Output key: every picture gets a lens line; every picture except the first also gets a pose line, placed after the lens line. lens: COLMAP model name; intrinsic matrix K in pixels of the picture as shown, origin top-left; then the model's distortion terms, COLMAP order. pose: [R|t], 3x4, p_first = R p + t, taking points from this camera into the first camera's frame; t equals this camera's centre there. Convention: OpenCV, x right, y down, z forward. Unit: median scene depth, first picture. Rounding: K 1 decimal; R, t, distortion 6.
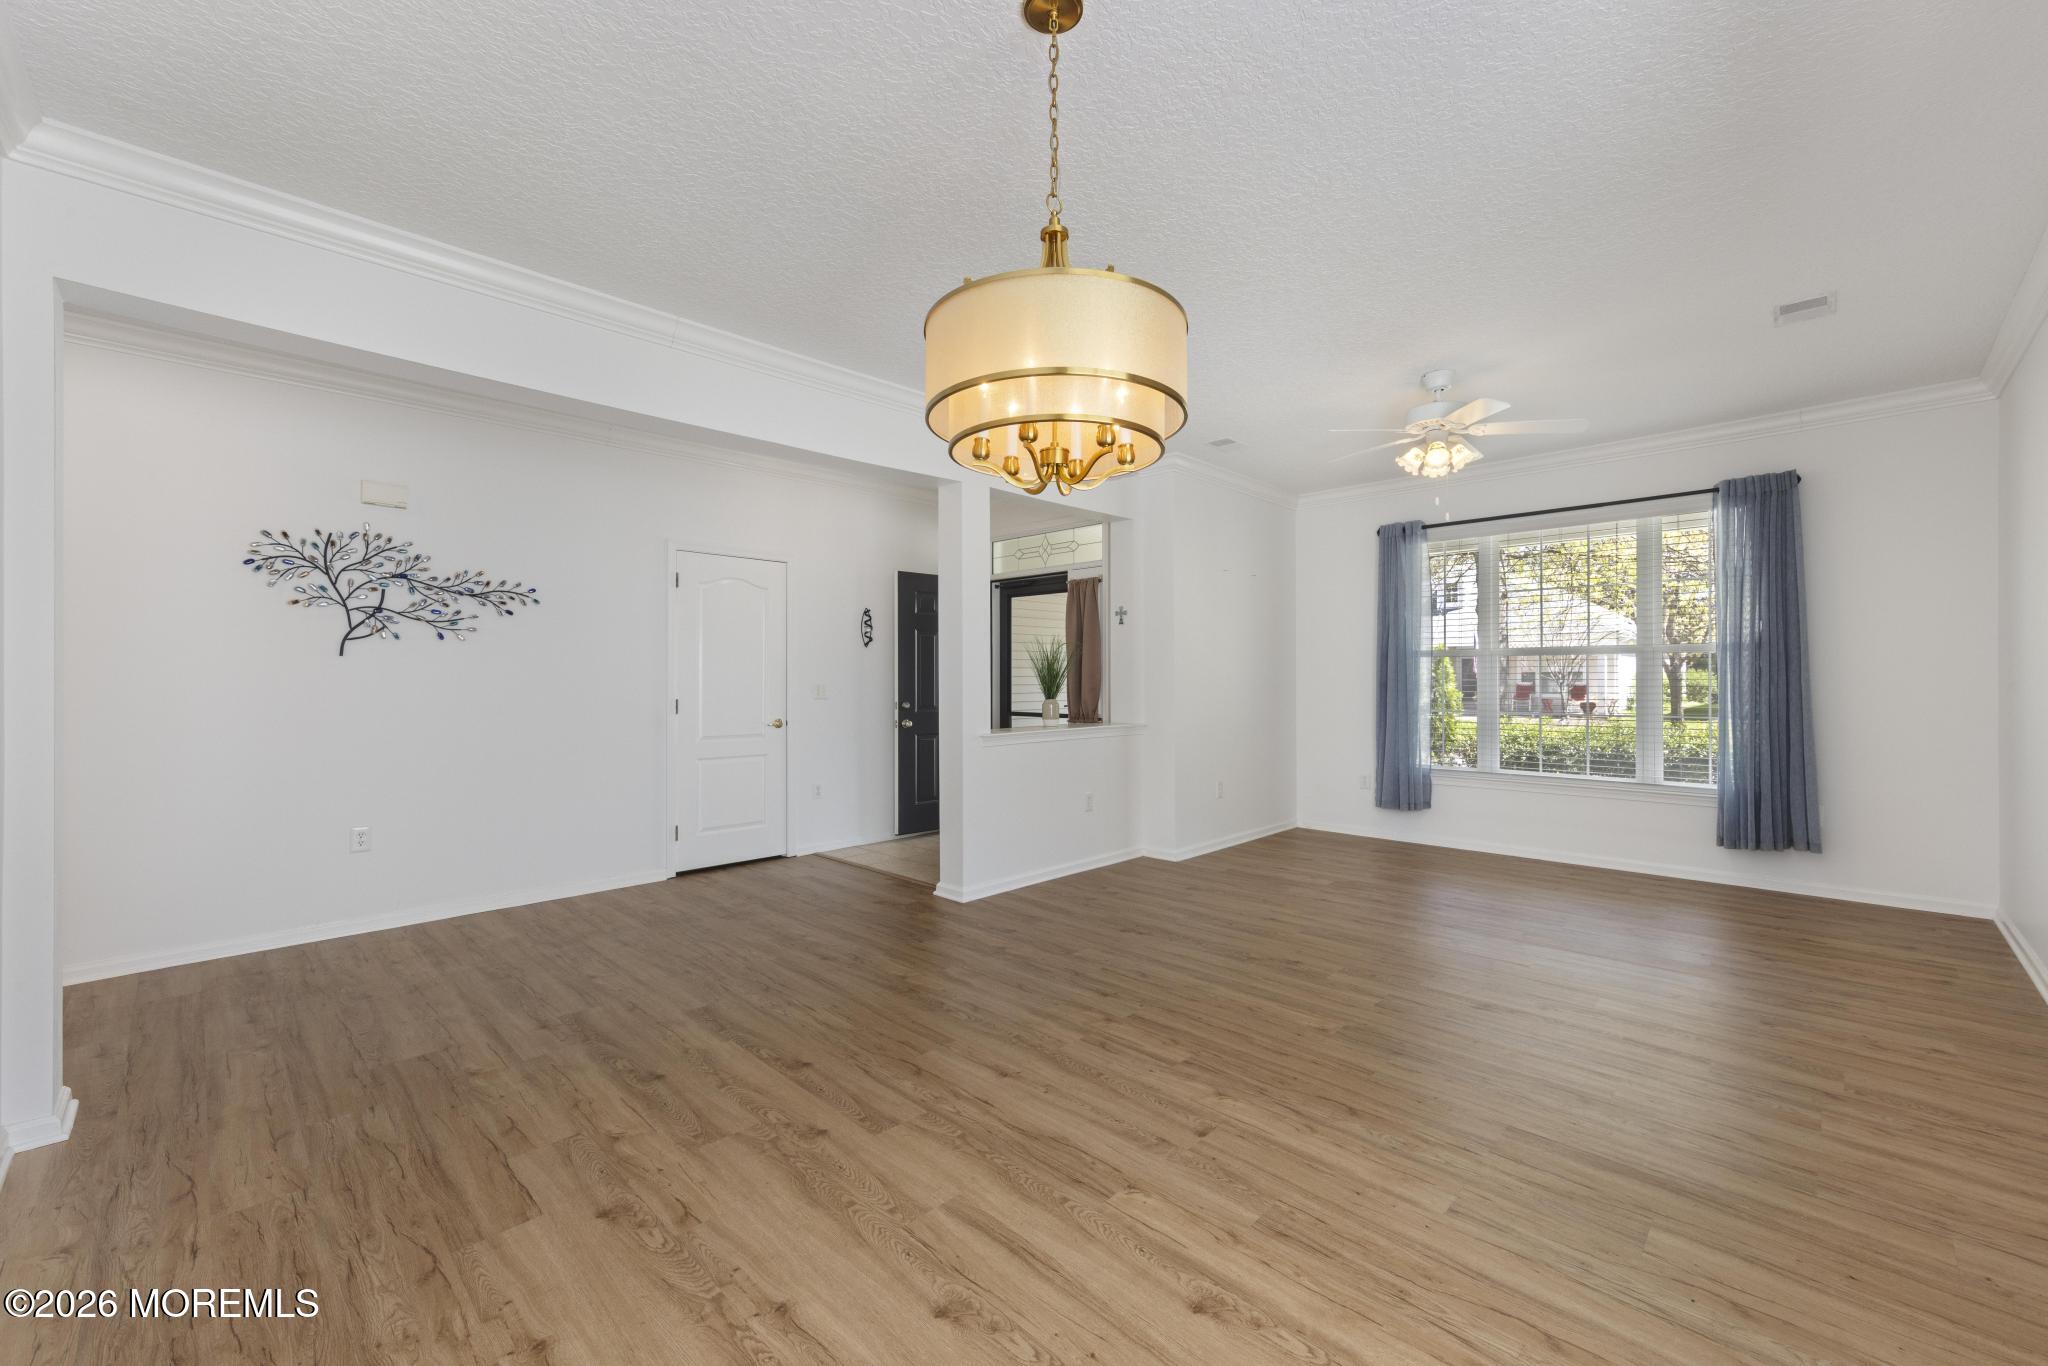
lens RADIAL K [[804.2, 0, 1024.0], [0, 804.2, 683.0], [0, 0, 1]] dist [0.002406, -0.000016]
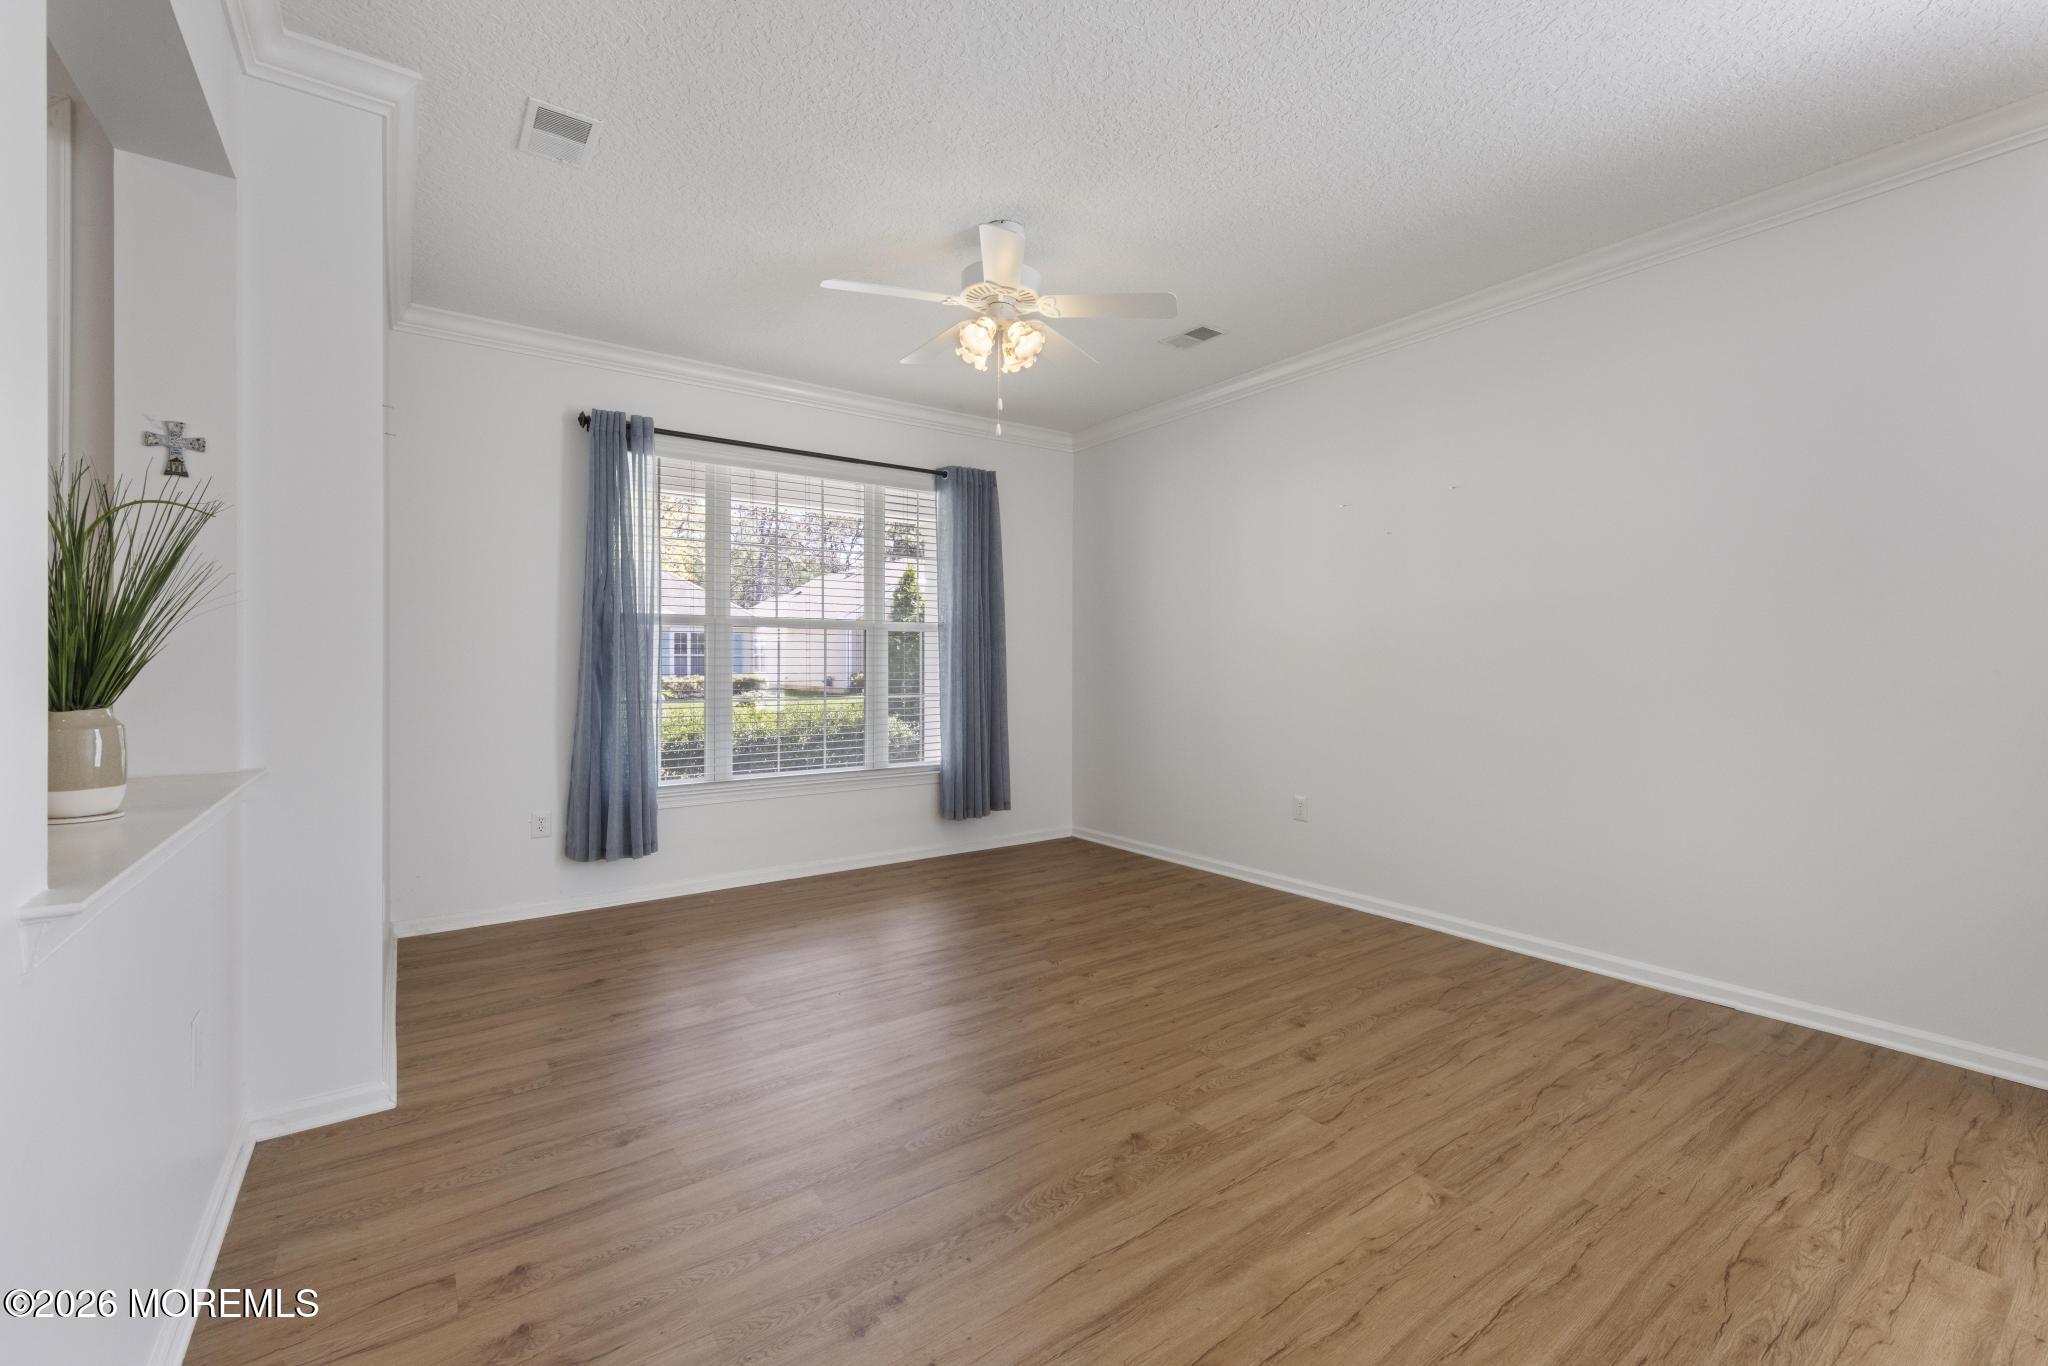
lens RADIAL K [[859.9, 0, 1030.3], [0, 859.9, 664.6], [0, 0, 1]] dist [0.001808, 0.000247]
pose [[0.166003, 0.003787, 0.986118, -0.314450], [0.005245, 0.999975, -0.004724, 0.015123], [-0.986111, 0.005956, 0.165979, 1.099367]]
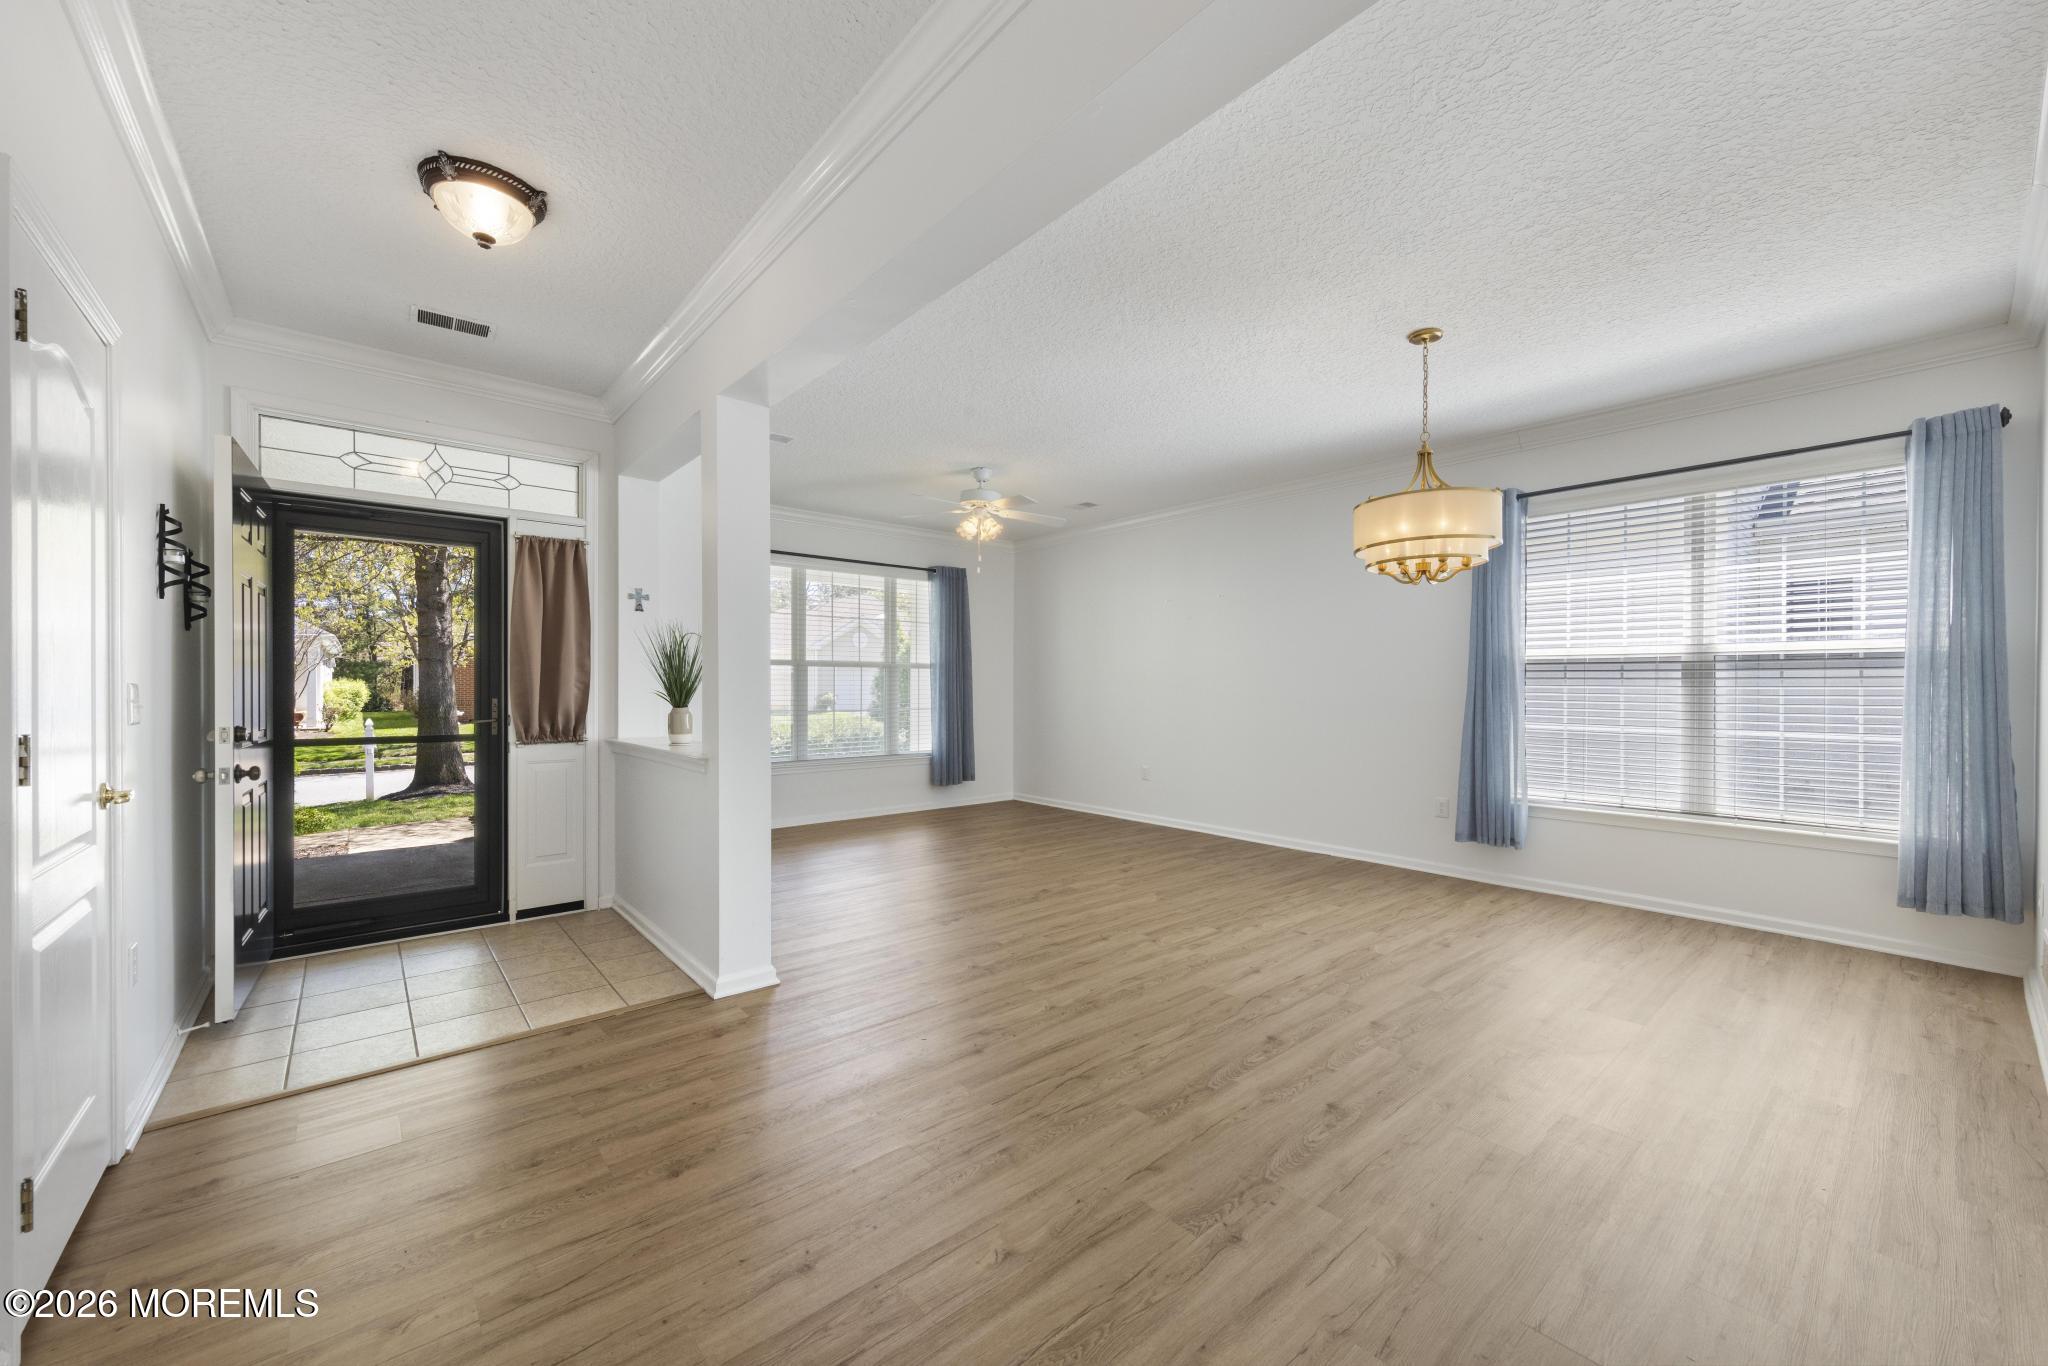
lens RADIAL K [[788.0, 0, 1033.0], [0, 788.0, 684.6], [0, 0, 1]] dist [0.009496, -0.000149]
pose [[0.085783, 0.006409, 0.996293, -1.127302], [0.003697, 0.999970, -0.006751, 0.008490], [-0.996307, 0.004262, 0.085757, 1.023081]]
